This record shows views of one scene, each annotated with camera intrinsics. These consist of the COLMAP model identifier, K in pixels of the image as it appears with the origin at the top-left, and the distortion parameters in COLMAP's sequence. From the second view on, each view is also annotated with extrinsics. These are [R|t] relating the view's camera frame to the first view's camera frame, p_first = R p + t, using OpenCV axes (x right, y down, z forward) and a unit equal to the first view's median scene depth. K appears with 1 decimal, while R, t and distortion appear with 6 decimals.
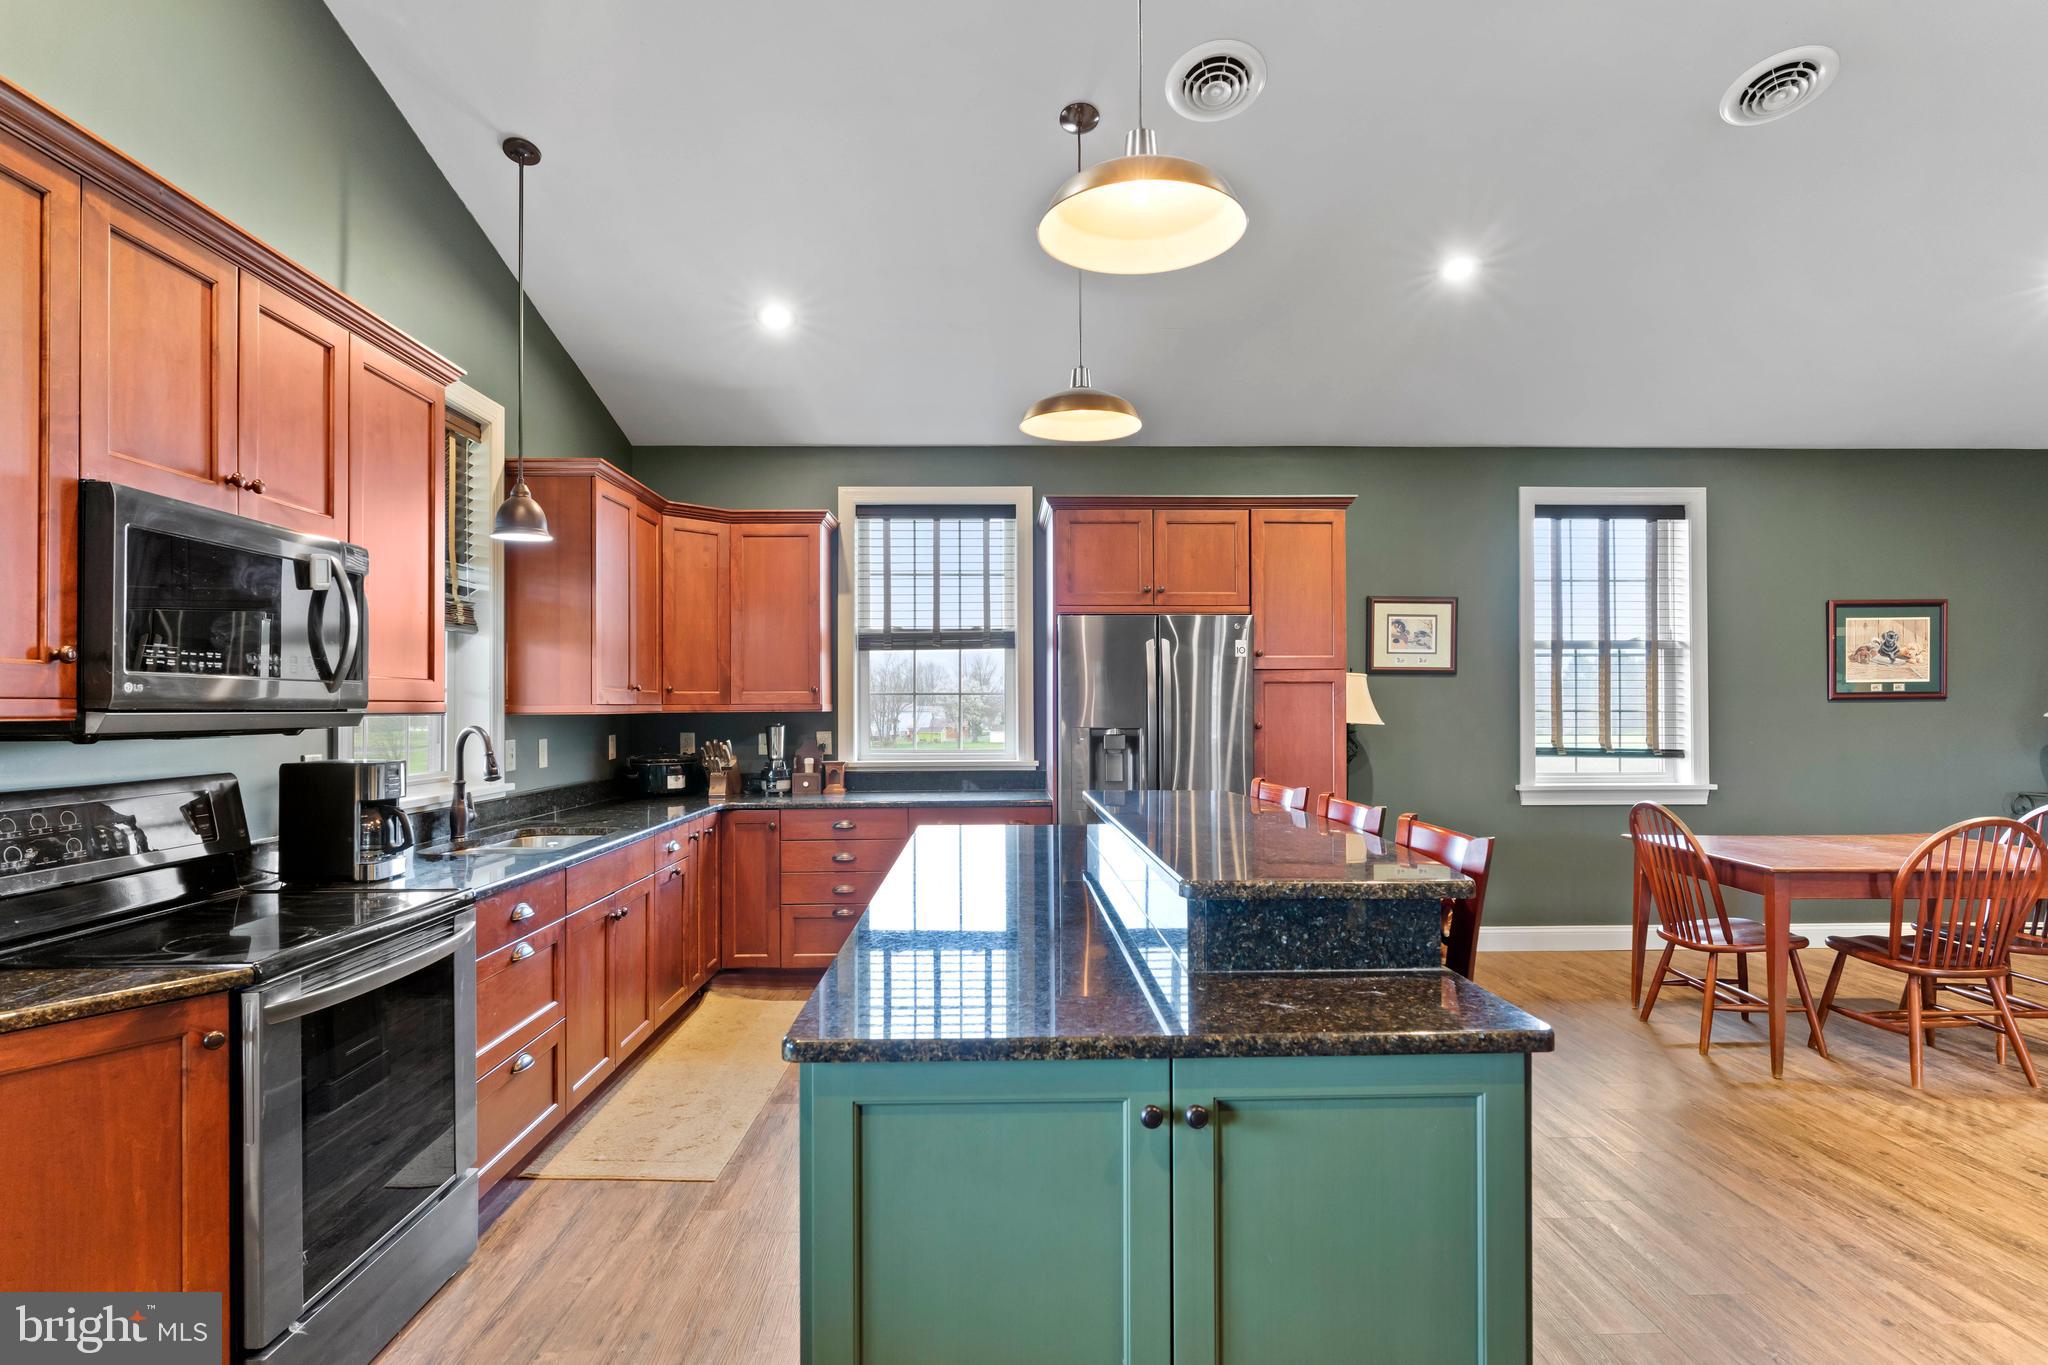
lens RADIAL K [[1053.7, 0, 1017.1], [0, 1053.7, 700.7], [0, 0, 1]] dist [-0.012870, 0.010796]
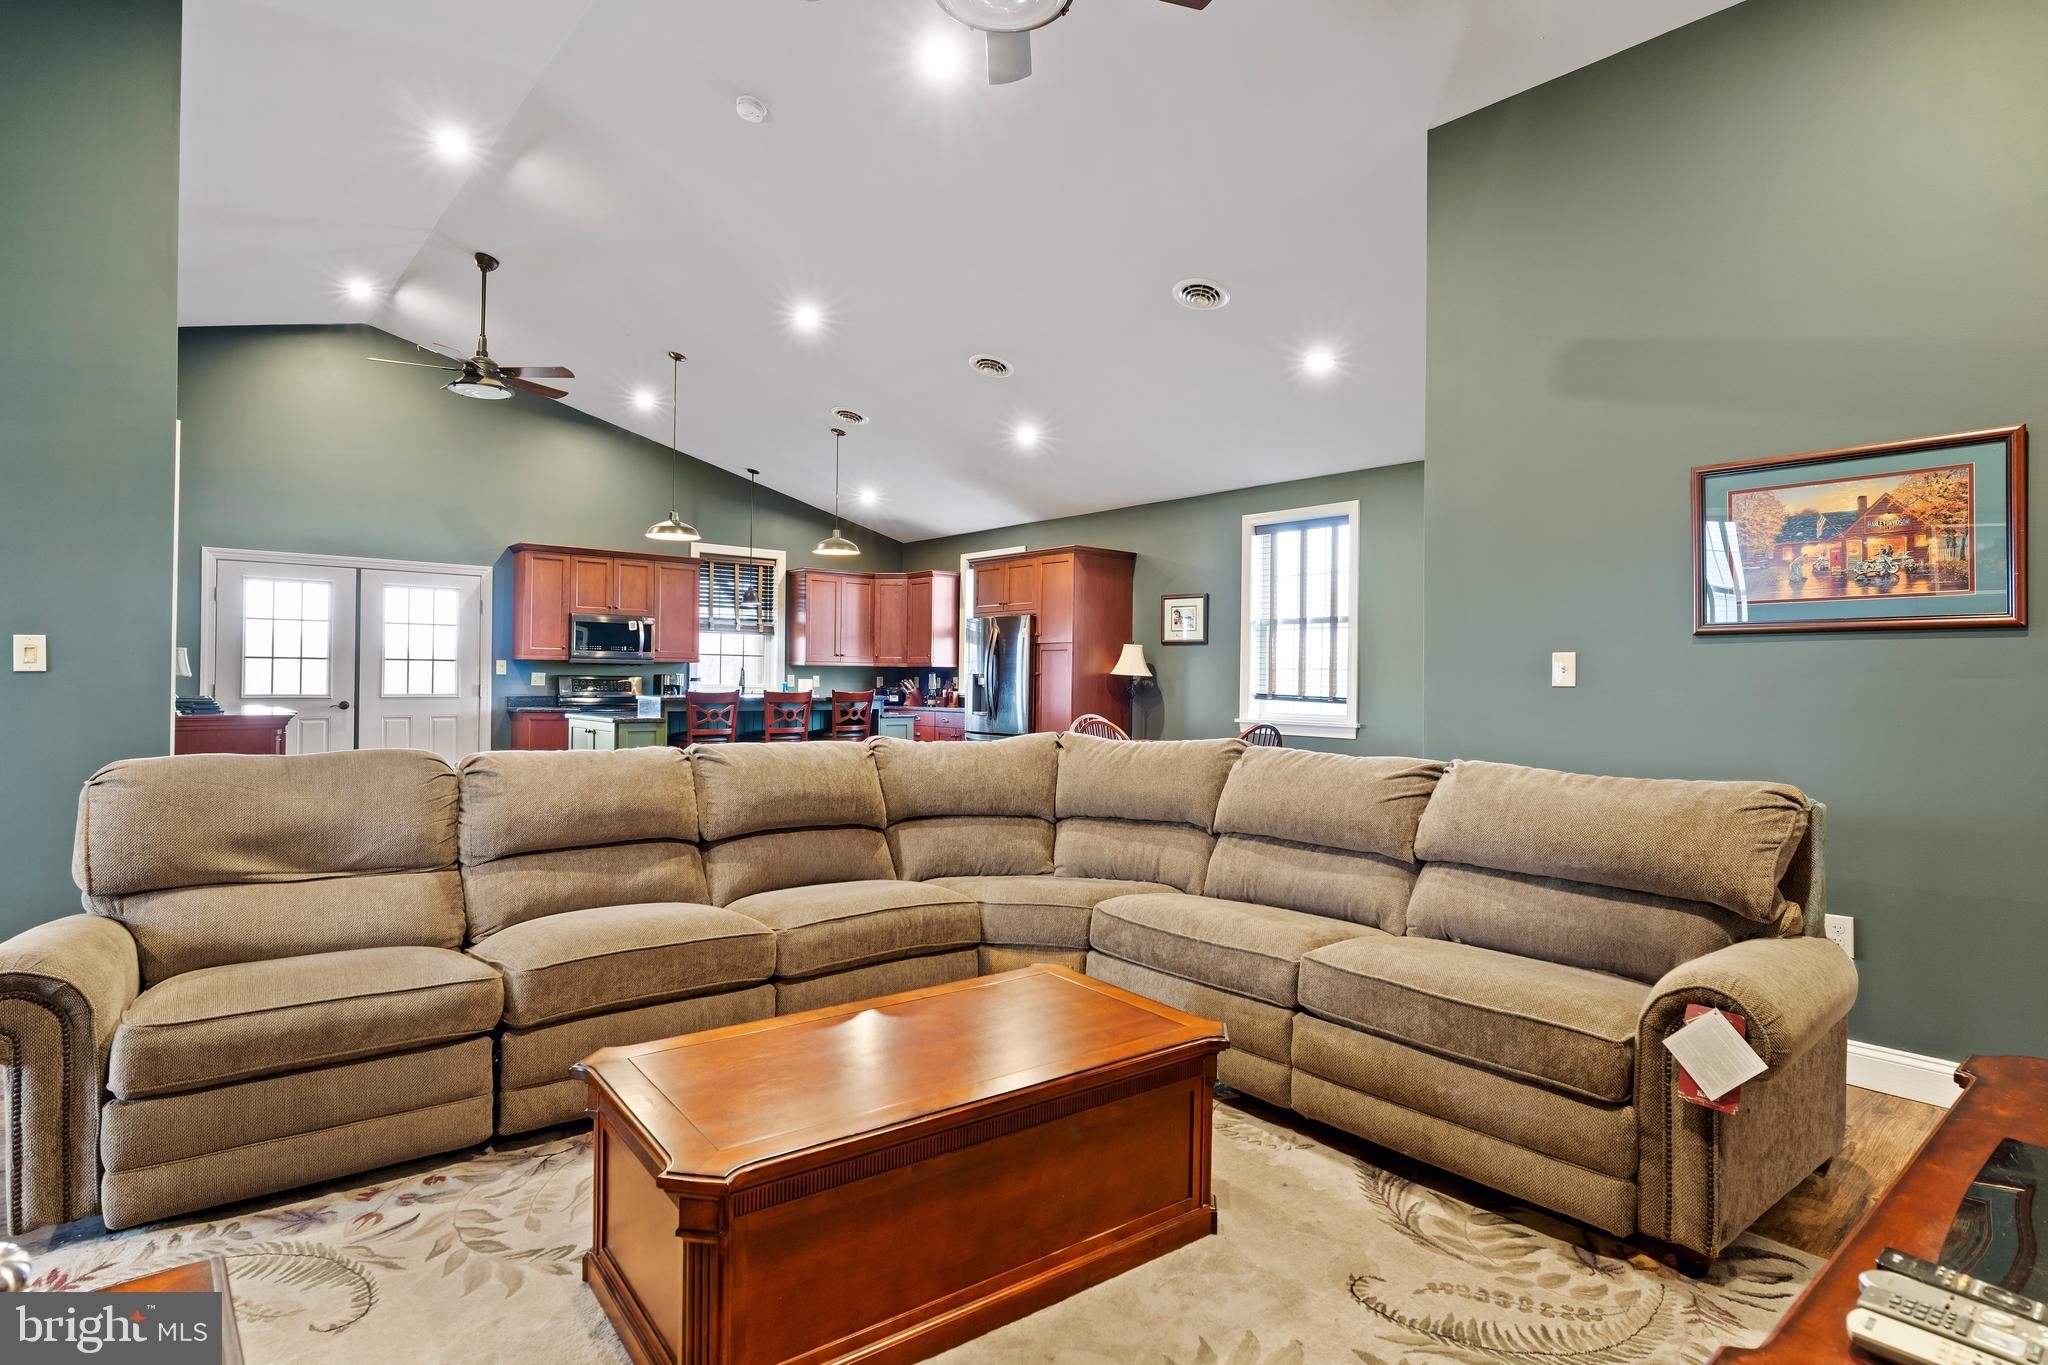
lens RADIAL K [[1059.0, 0, 1010.4], [0, 1059.0, 664.6], [0, 0, 1]] dist [0.001301, 0.011205]
pose [[0.622801, 0.000198, -0.782380, 1.467015], [-0.009169, 0.999933, -0.007046, 0.018959], [0.782326, 0.011562, 0.622761, -0.177220]]
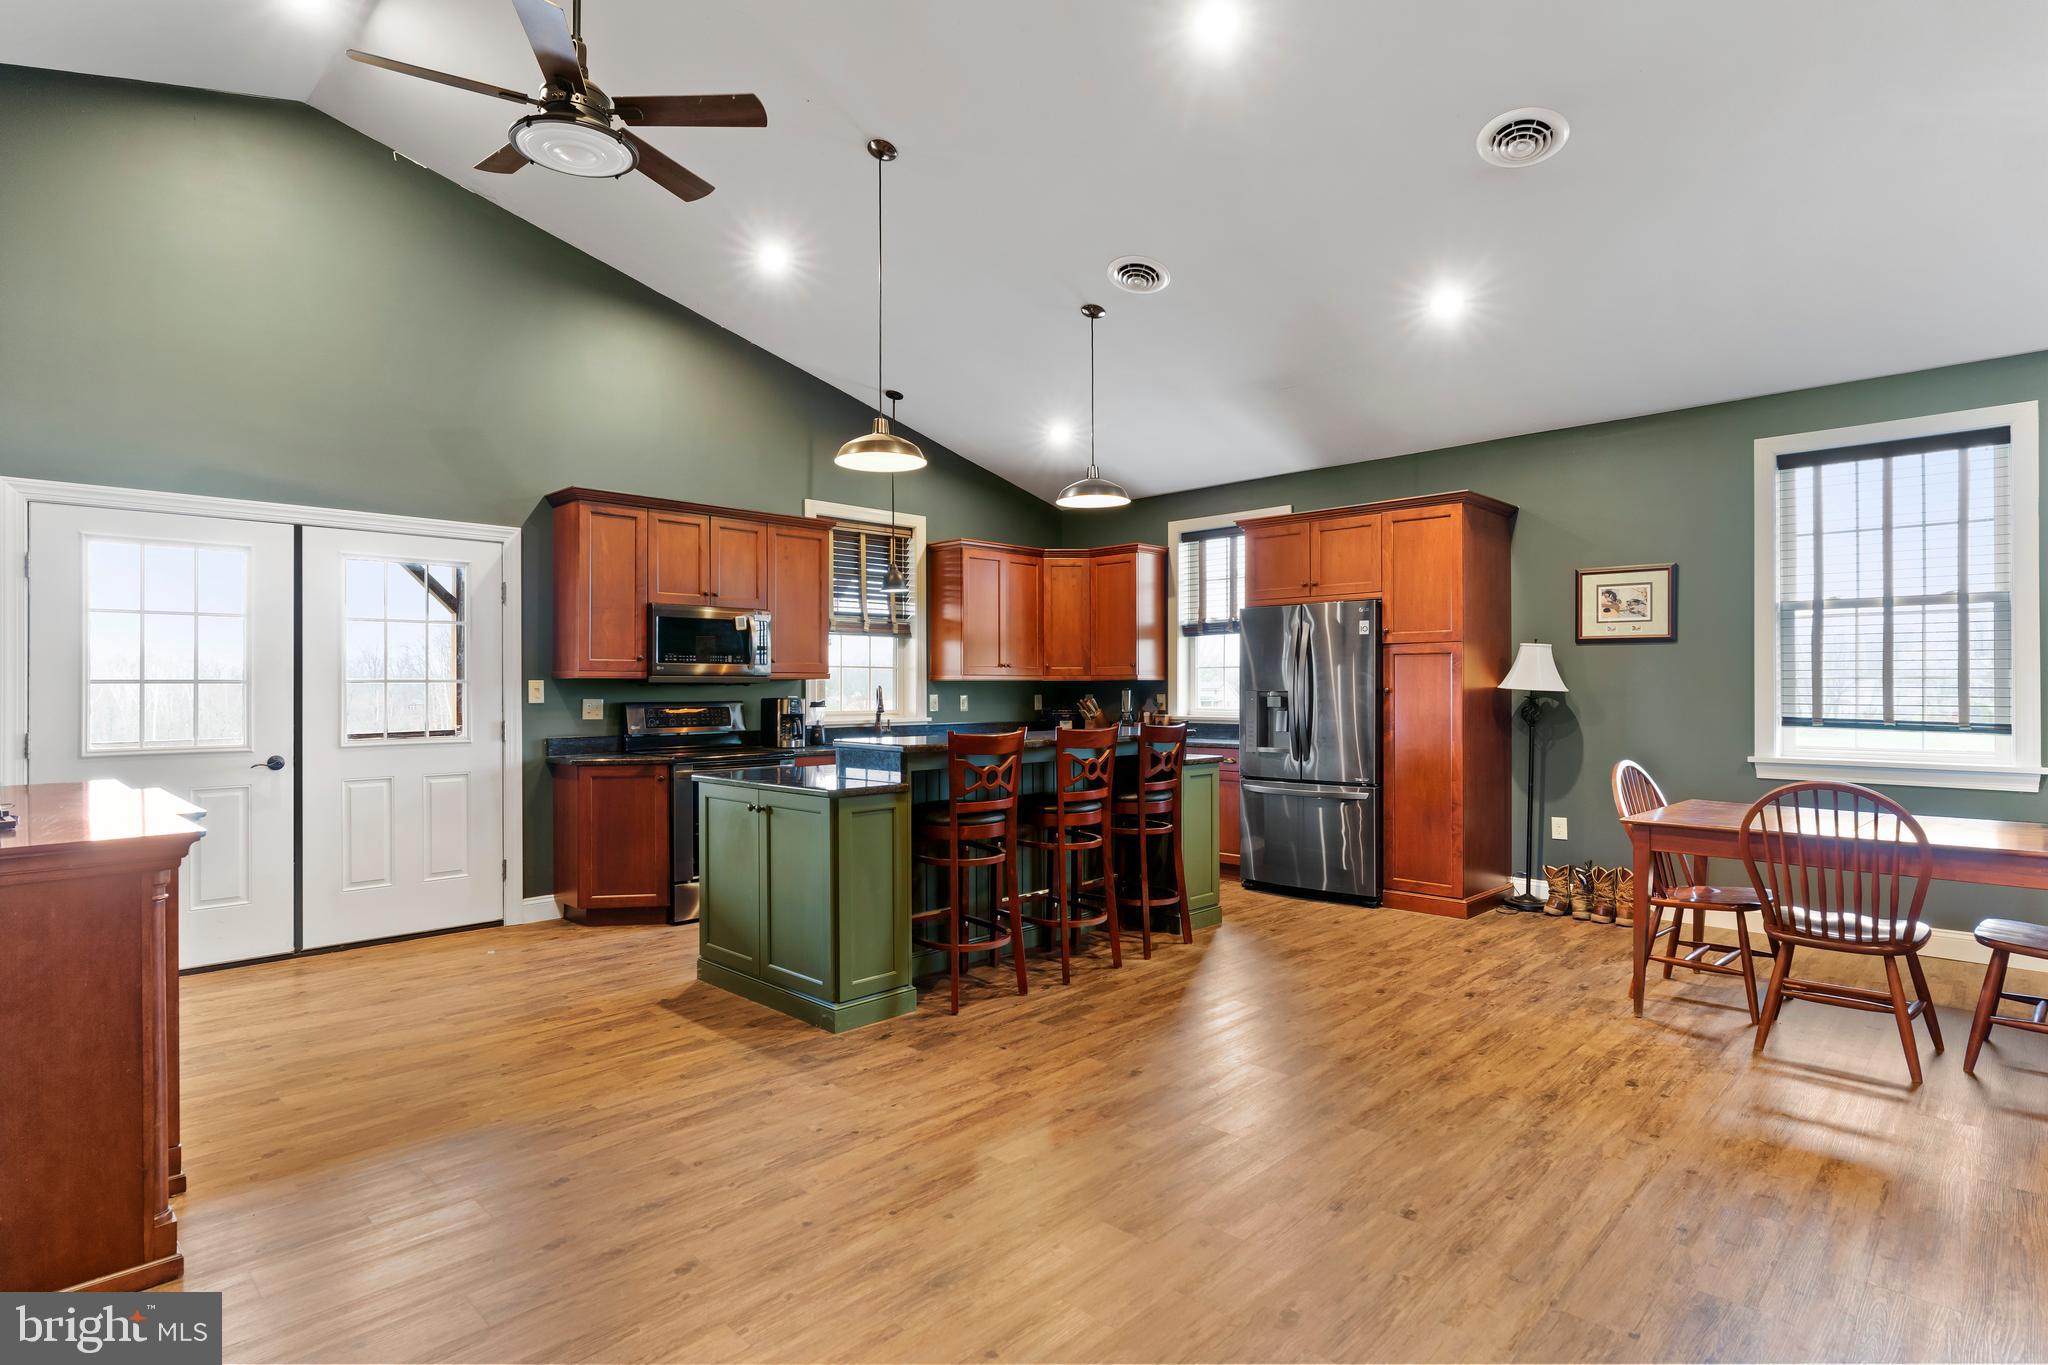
lens RADIAL K [[1039.6, 0, 1013.9], [0, 1039.6, 678.9], [0, 0, 1]] dist [-0.003075, 0.001253]
pose [[0.691930, -0.004018, -0.721953, 0.705957], [0.004048, 0.999990, -0.001685, 0.010039], [0.721953, -0.001757, 0.691940, -0.127676]]
